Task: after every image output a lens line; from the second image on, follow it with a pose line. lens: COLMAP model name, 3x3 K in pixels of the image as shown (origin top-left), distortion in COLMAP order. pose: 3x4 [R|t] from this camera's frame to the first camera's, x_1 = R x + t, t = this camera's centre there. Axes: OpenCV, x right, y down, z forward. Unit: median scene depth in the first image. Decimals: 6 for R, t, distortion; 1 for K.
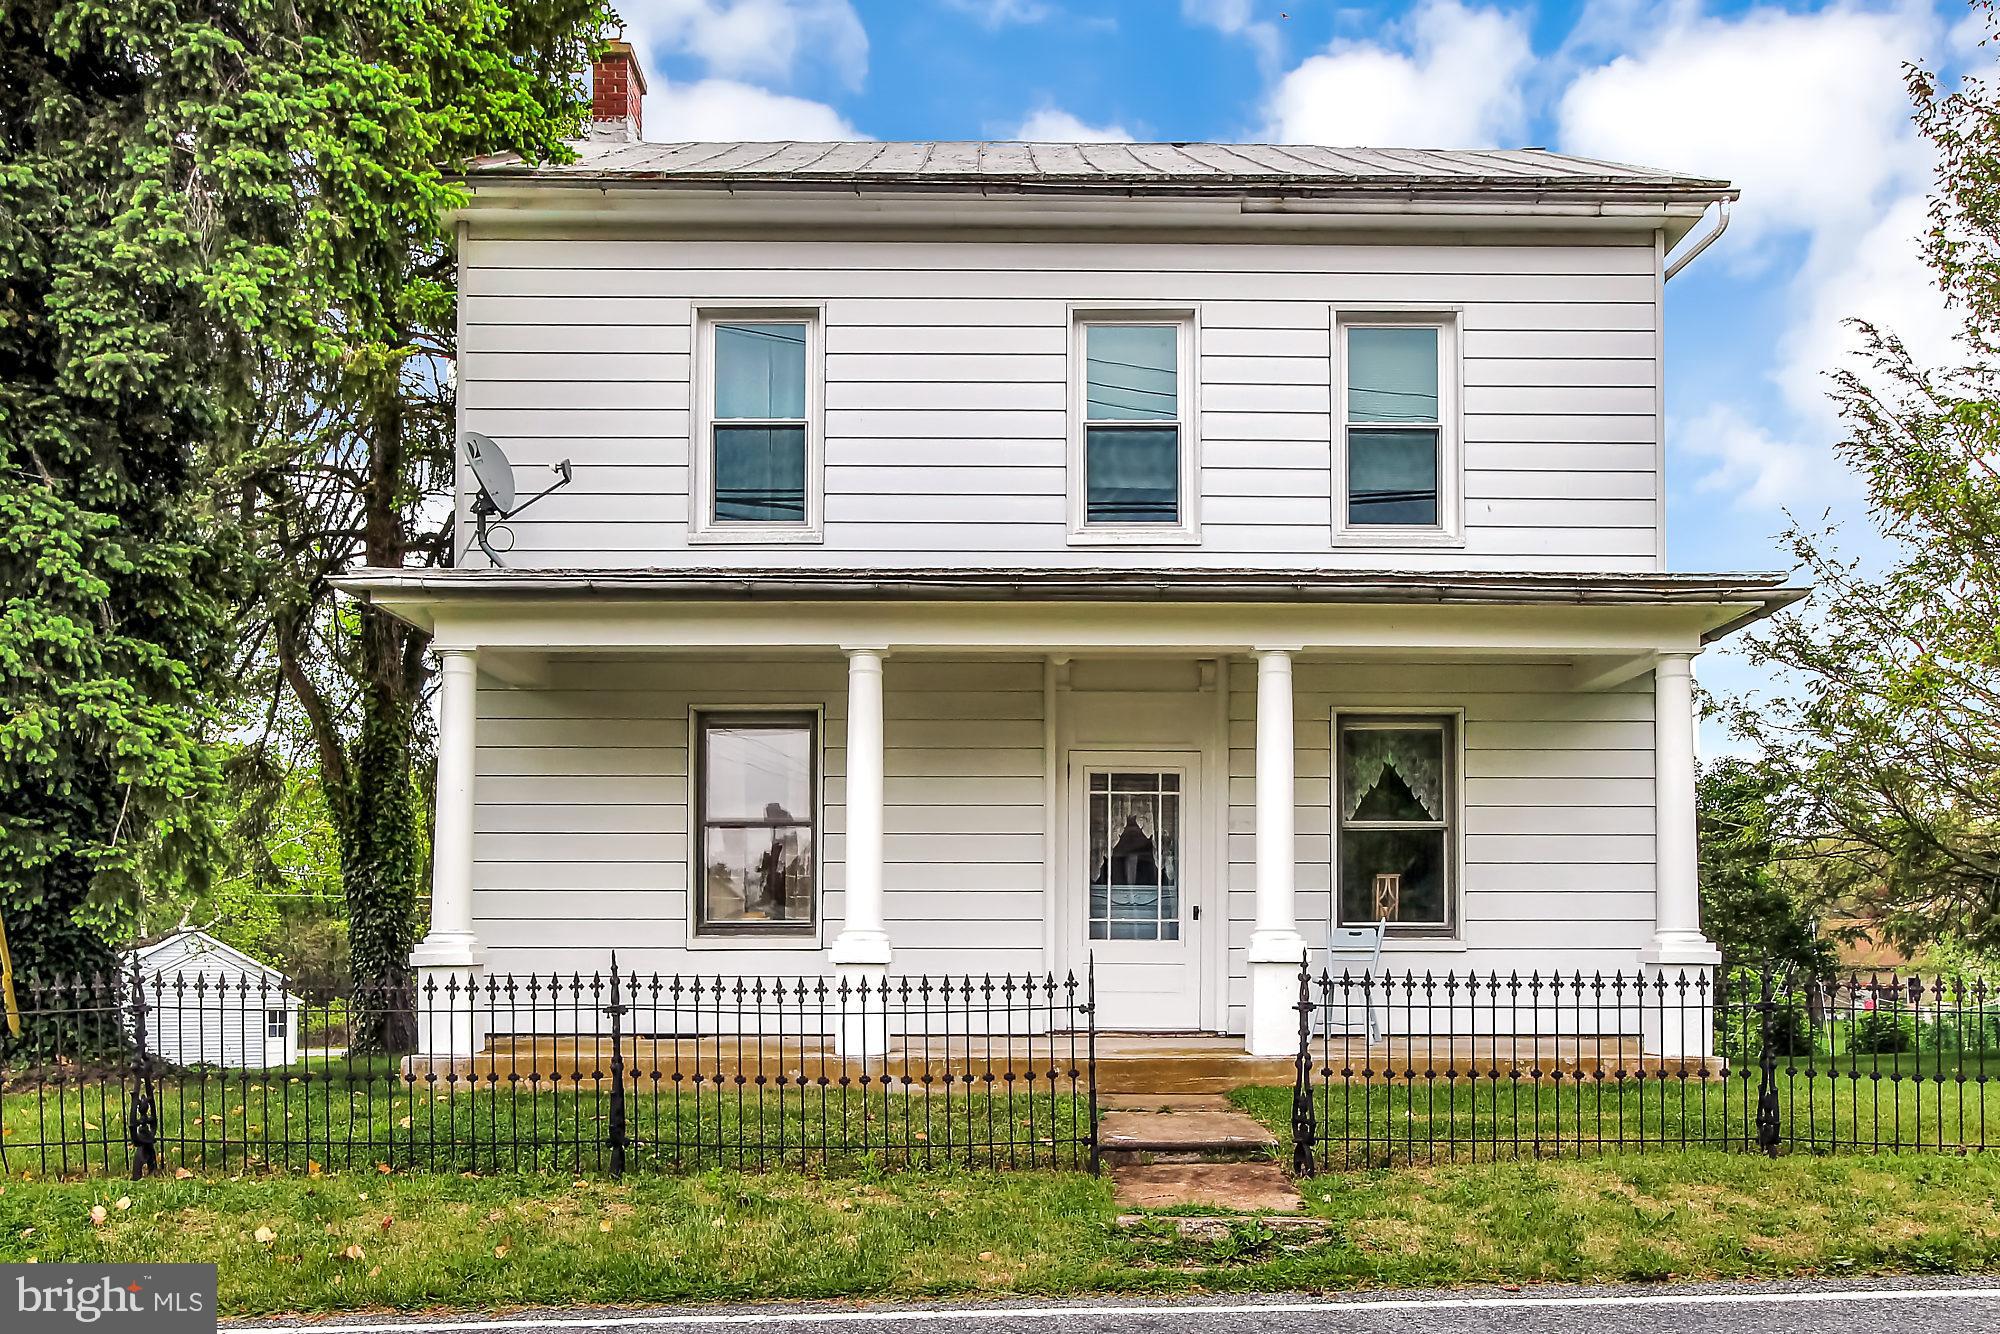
lens RADIAL K [[2834.1, 0, 1000.0], [0, 2834.1, 667.0], [0, 0, 1]] dist [-0.085929, -0.060482]
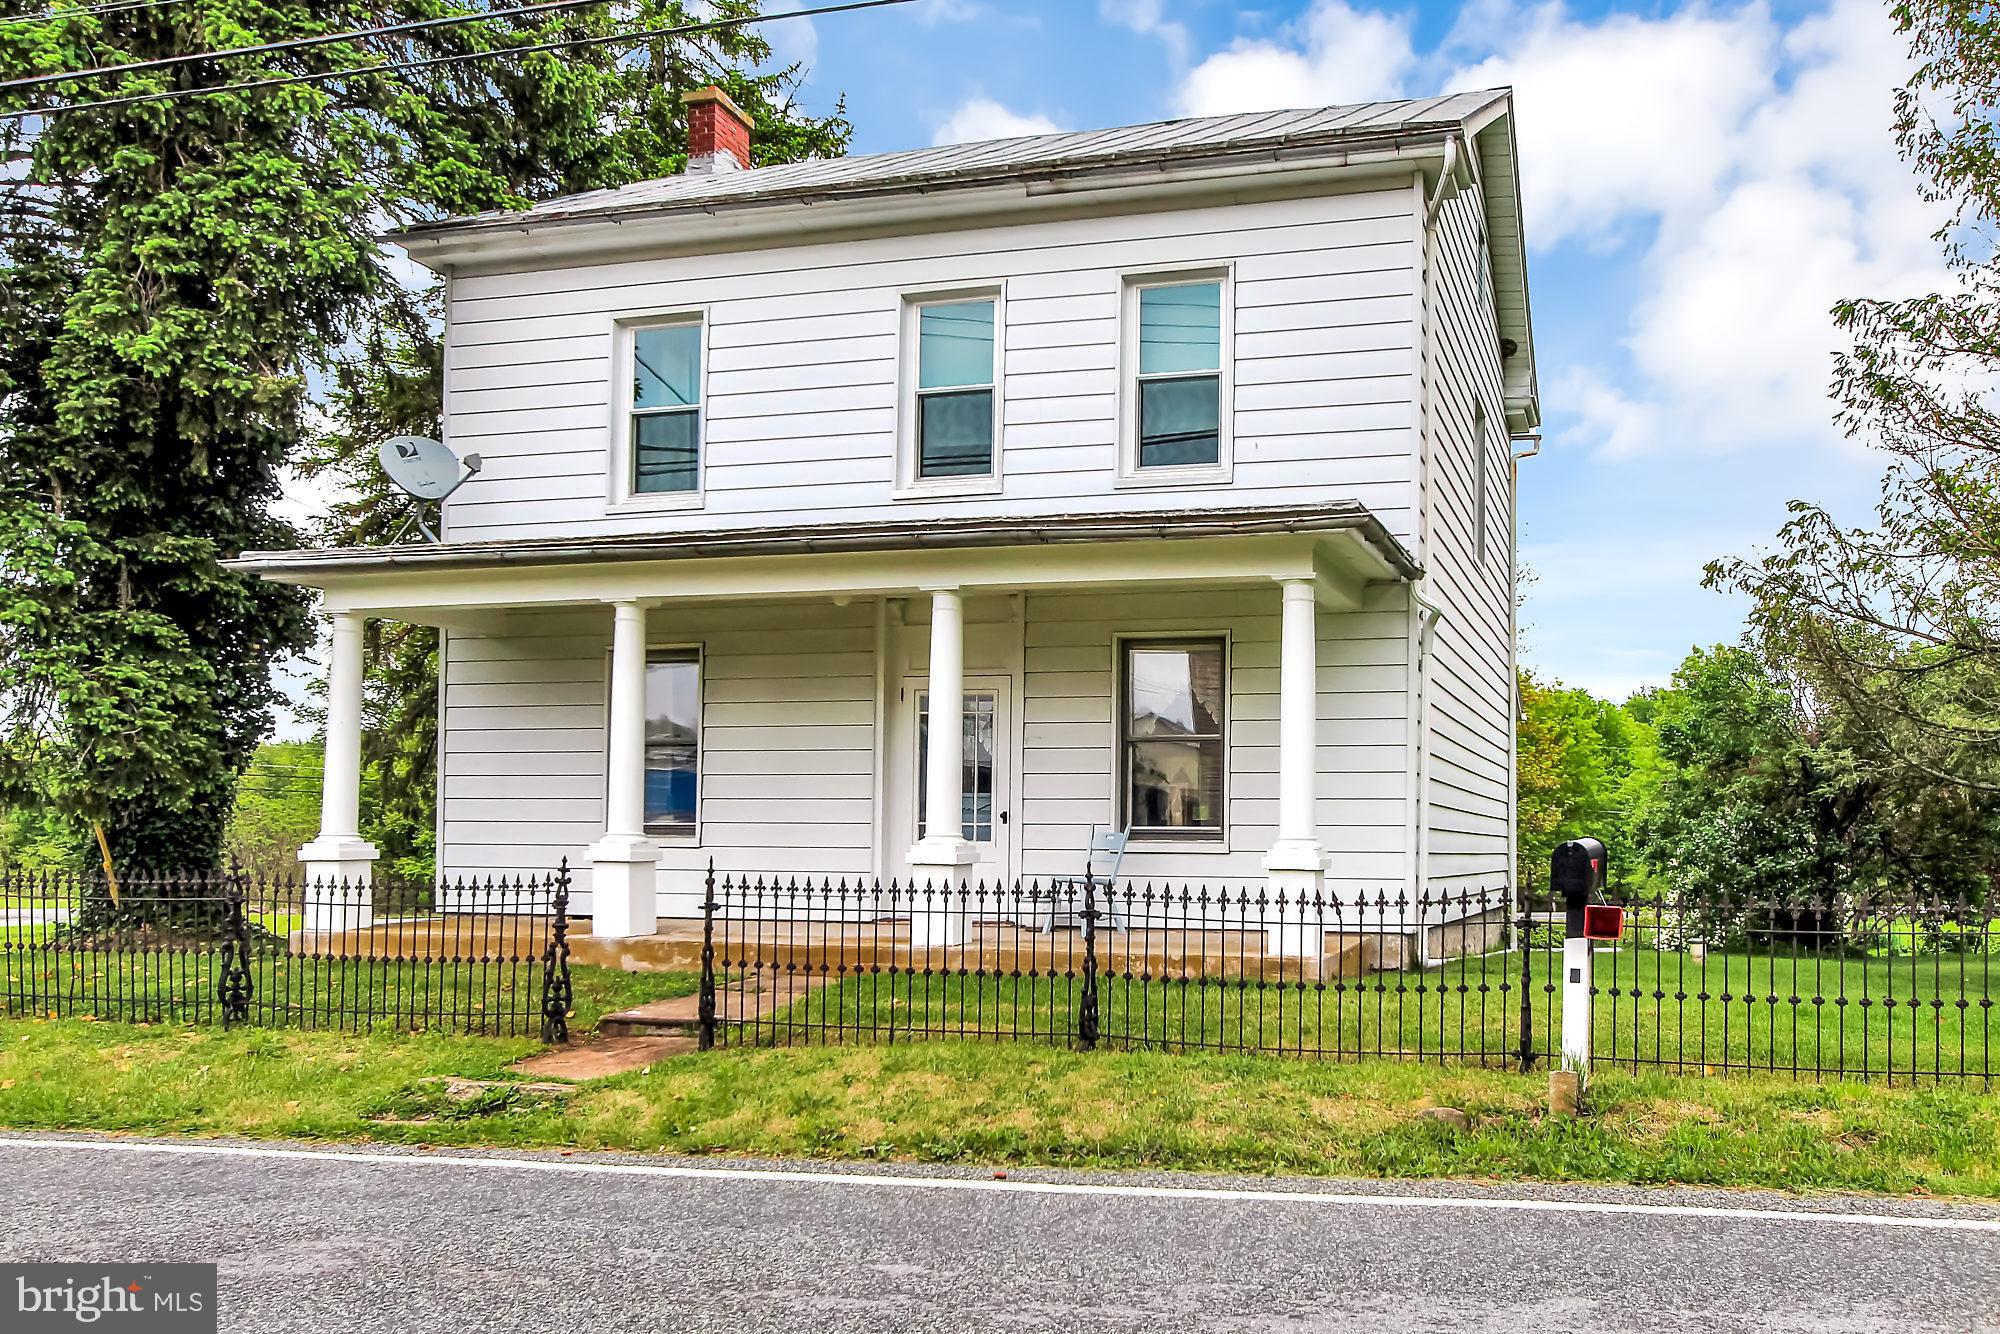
lens RADIAL K [[2834.1, 0, 1000.0], [0, 2834.1, 667.0], [0, 0, 1]] dist [-0.085929, -0.060482]
pose [[0.908291, -0.024133, -0.417642, 0.536017], [0.035336, 0.999193, 0.019113, 0.004451], [0.416844, -0.032118, 0.908411, -0.031157]]
